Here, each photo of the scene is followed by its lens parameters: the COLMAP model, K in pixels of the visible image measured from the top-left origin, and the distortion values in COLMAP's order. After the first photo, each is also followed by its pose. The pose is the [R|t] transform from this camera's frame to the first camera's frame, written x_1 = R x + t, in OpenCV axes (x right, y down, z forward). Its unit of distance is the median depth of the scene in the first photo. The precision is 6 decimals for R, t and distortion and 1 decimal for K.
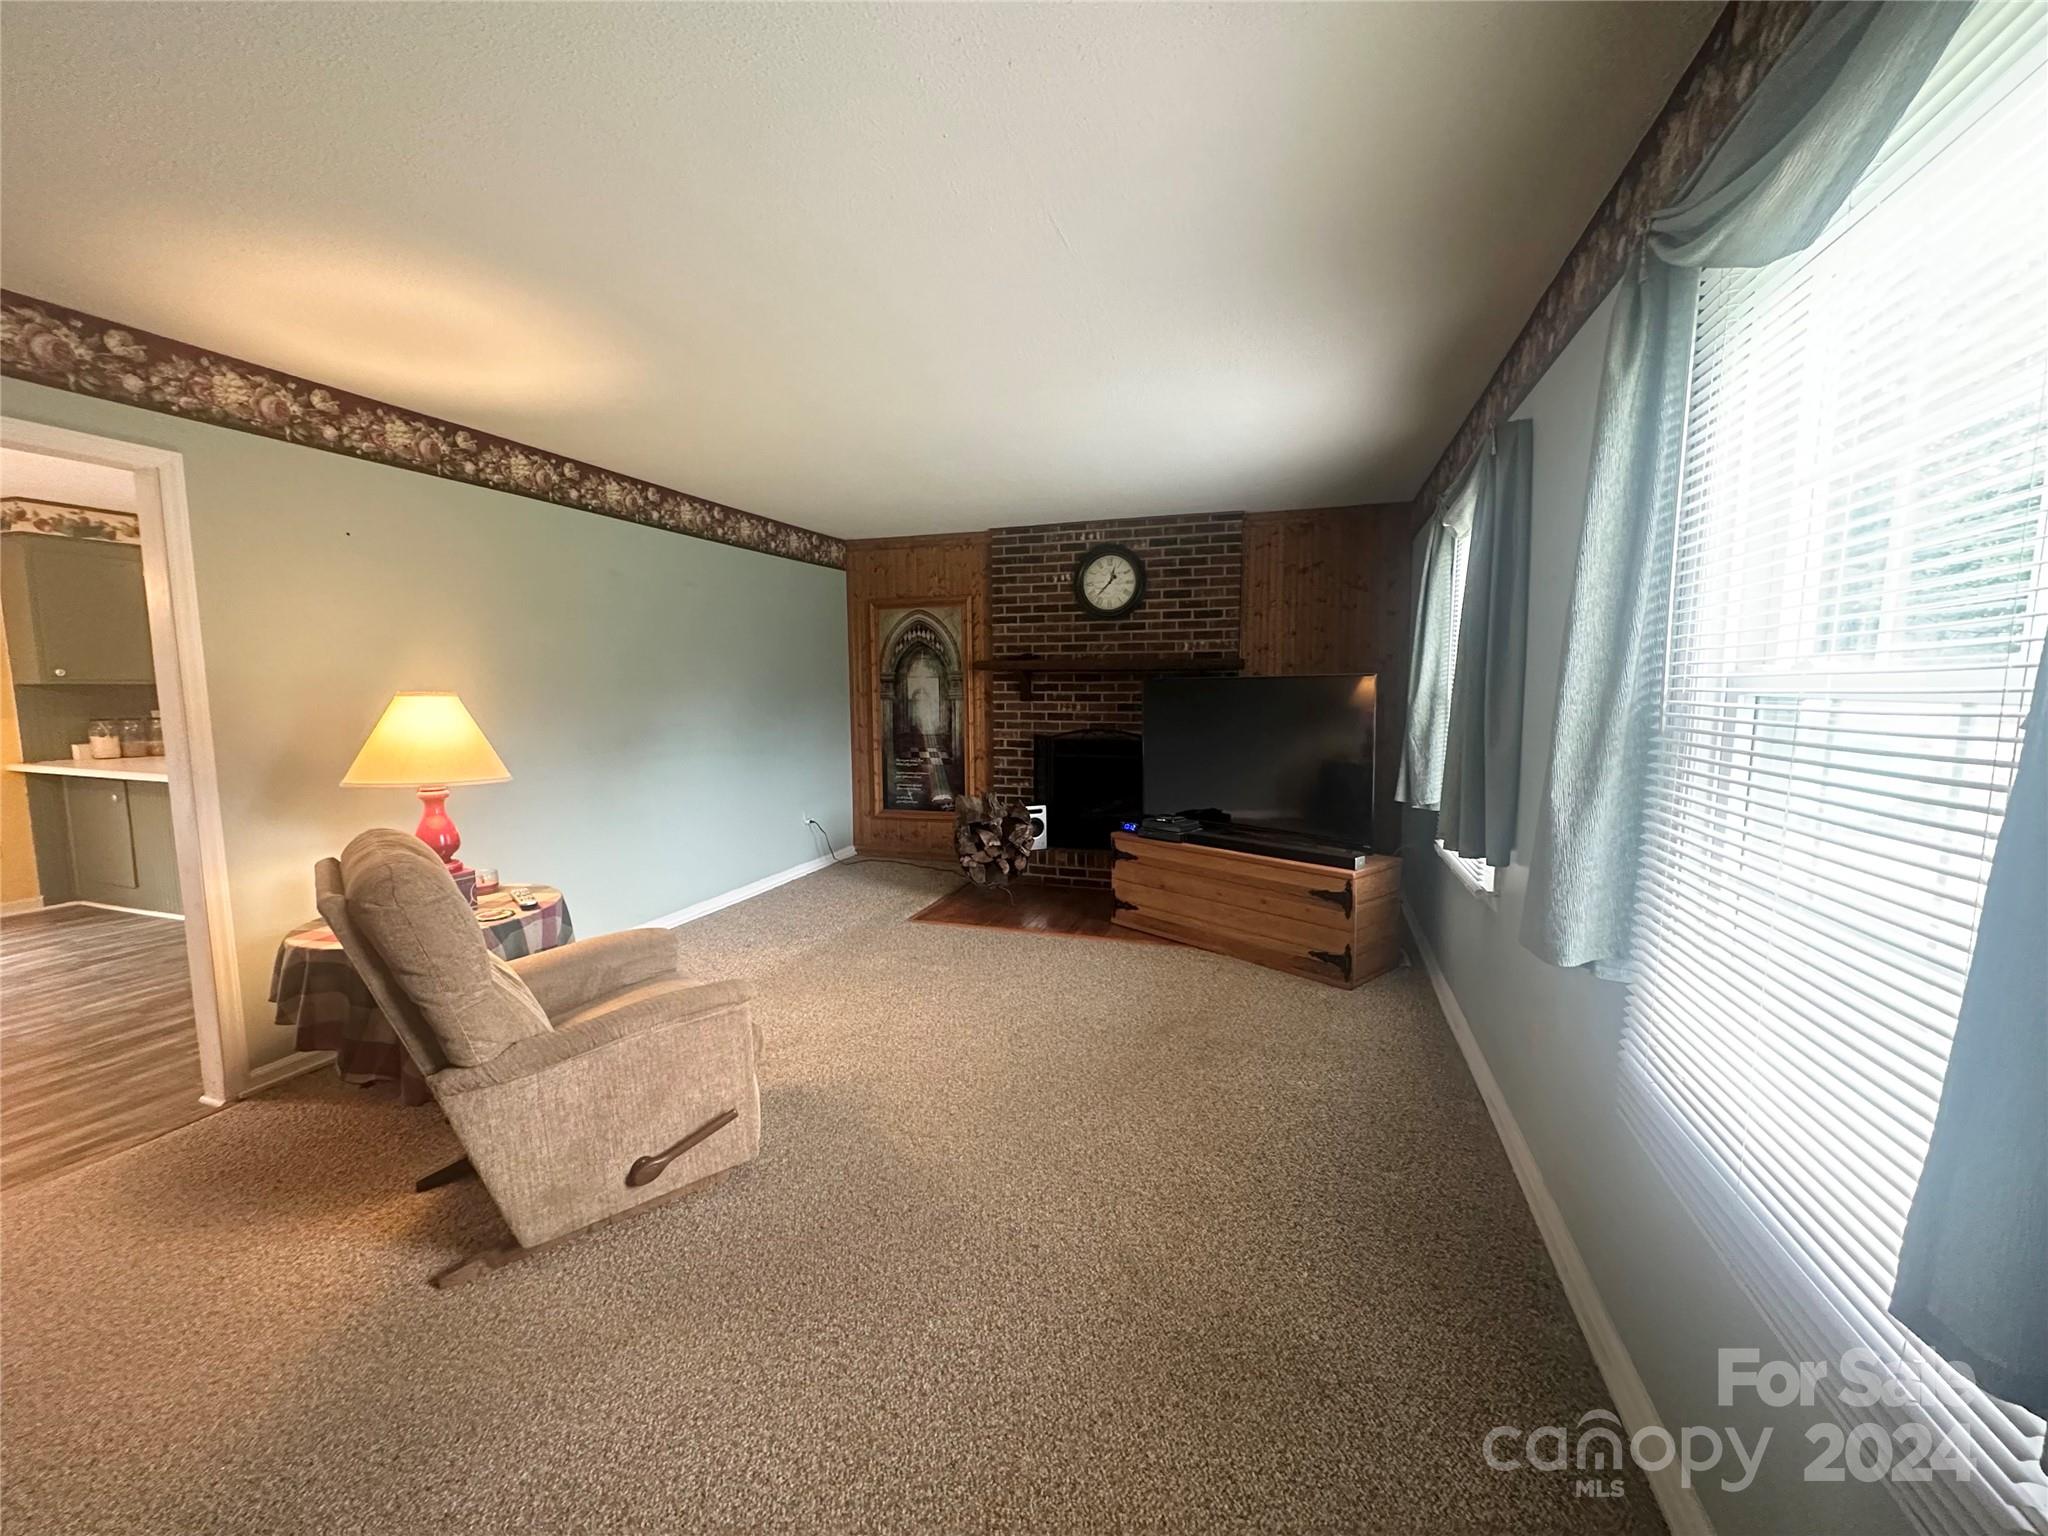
lens RADIAL K [[816.5, 0, 1024.6], [0, 816.5, 772.1], [0, 0, 1]] dist [-0.000141, -0.000131]
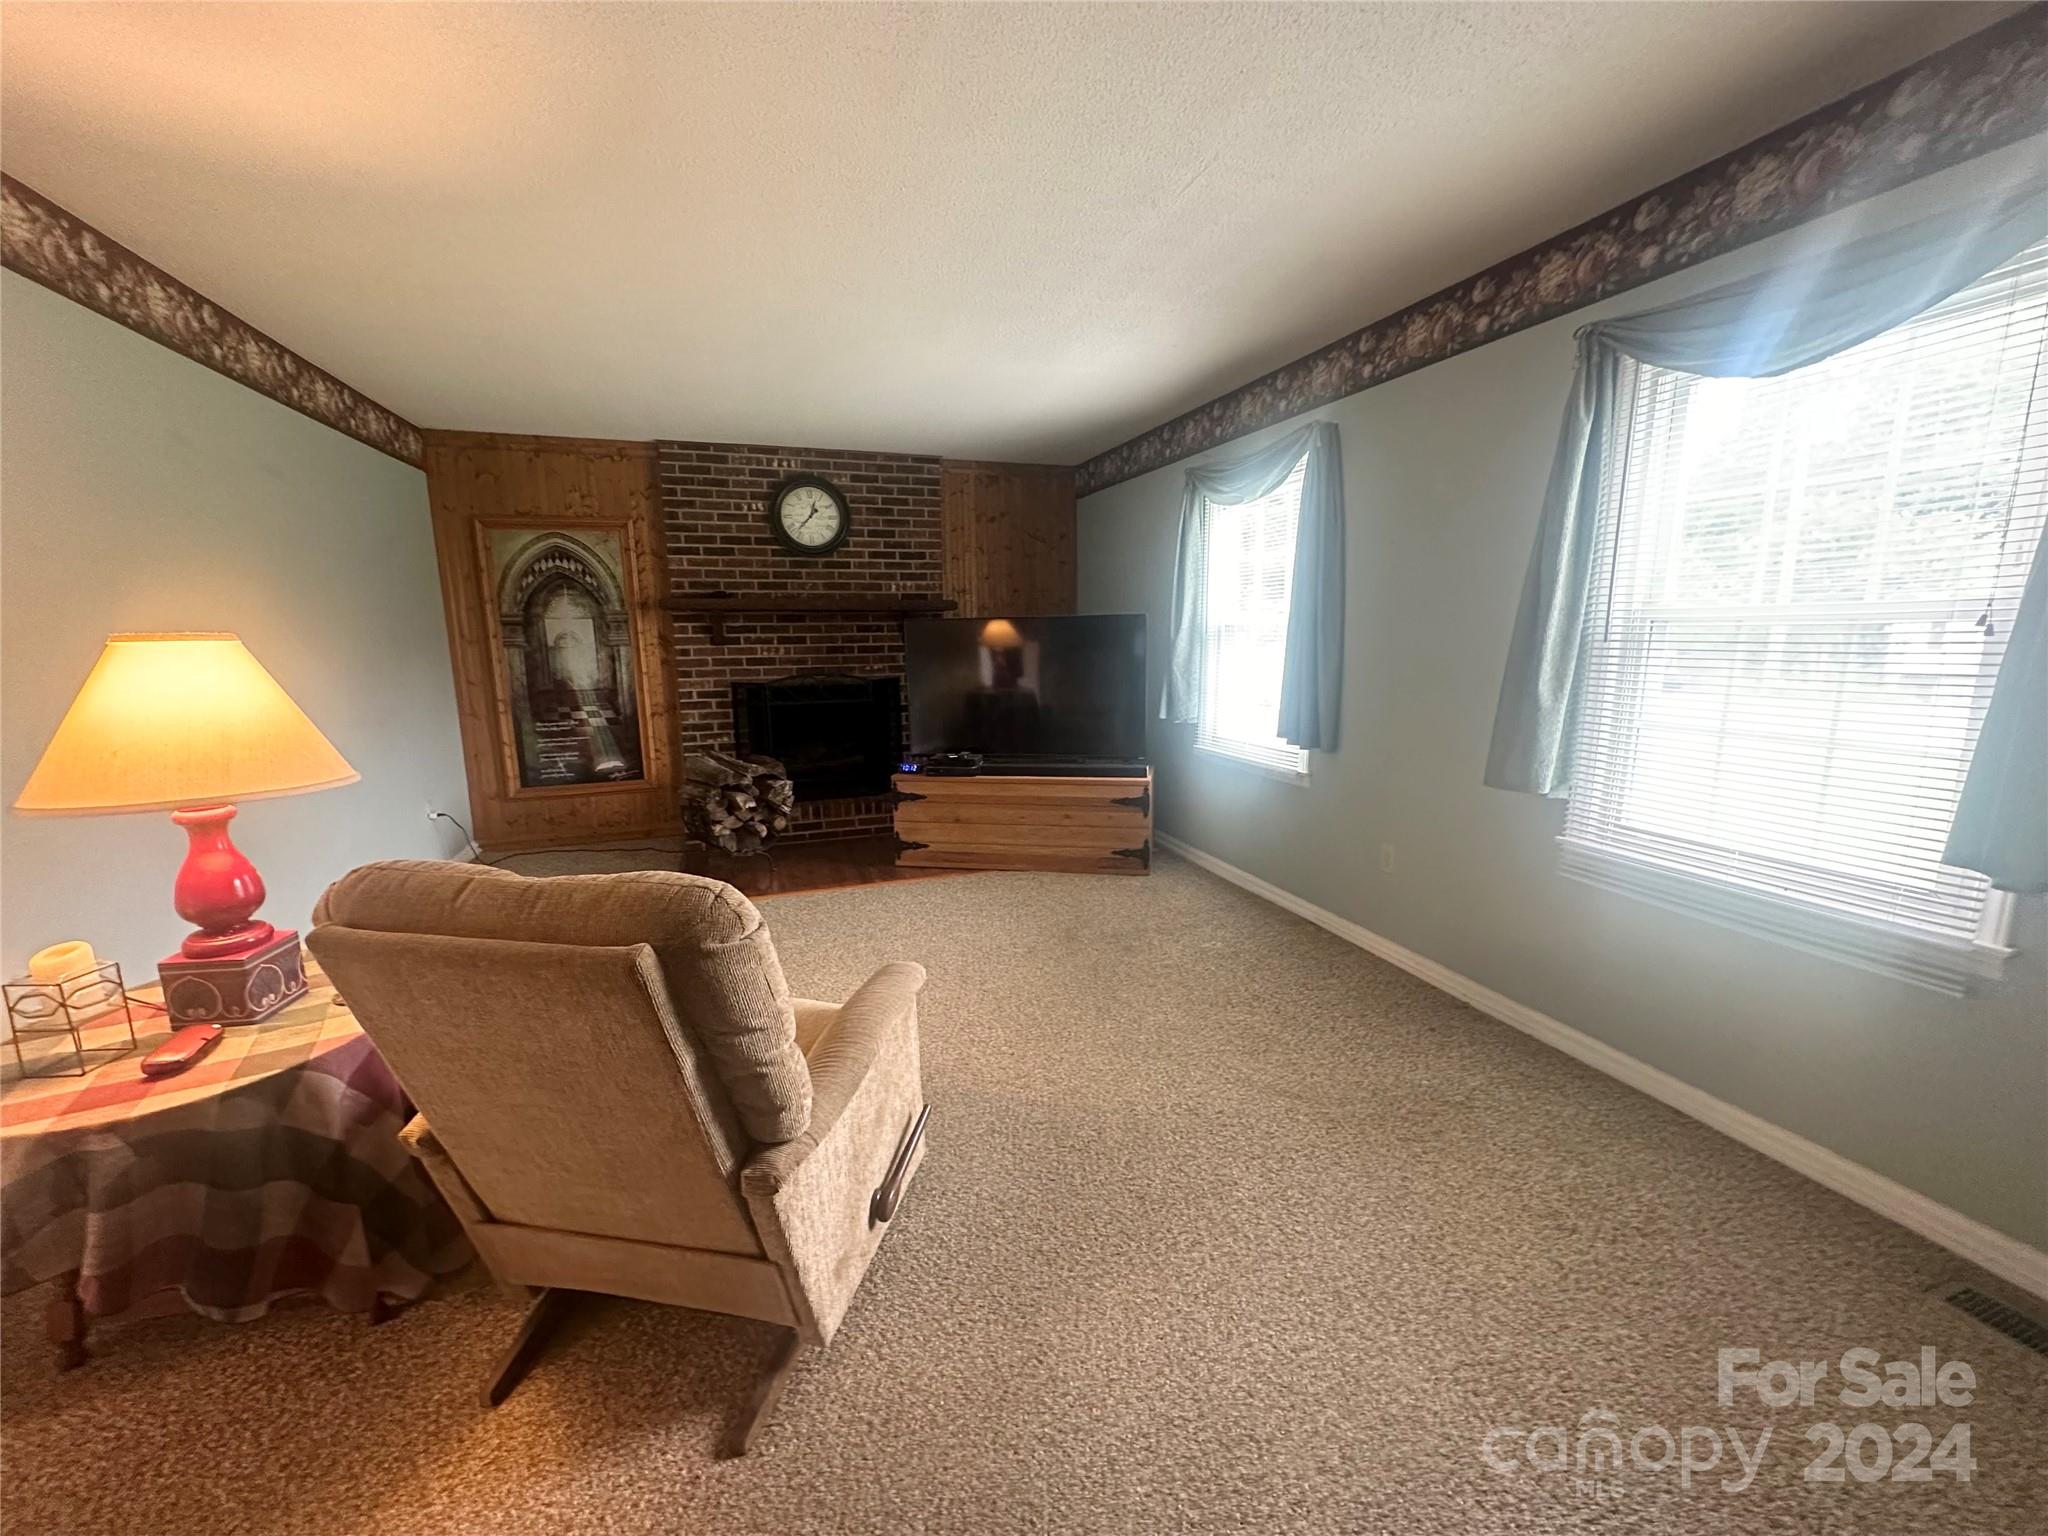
lens RADIAL K [[816.5, 0, 1024.6], [0, 816.5, 772.1], [0, 0, 1]] dist [-0.000141, -0.000131]
pose [[0.788442, -0.111957, 0.604834, -0.296056], [0.072455, 0.993355, 0.089424, -0.005826], [-0.610827, -0.026682, 0.791315, 0.095284]]
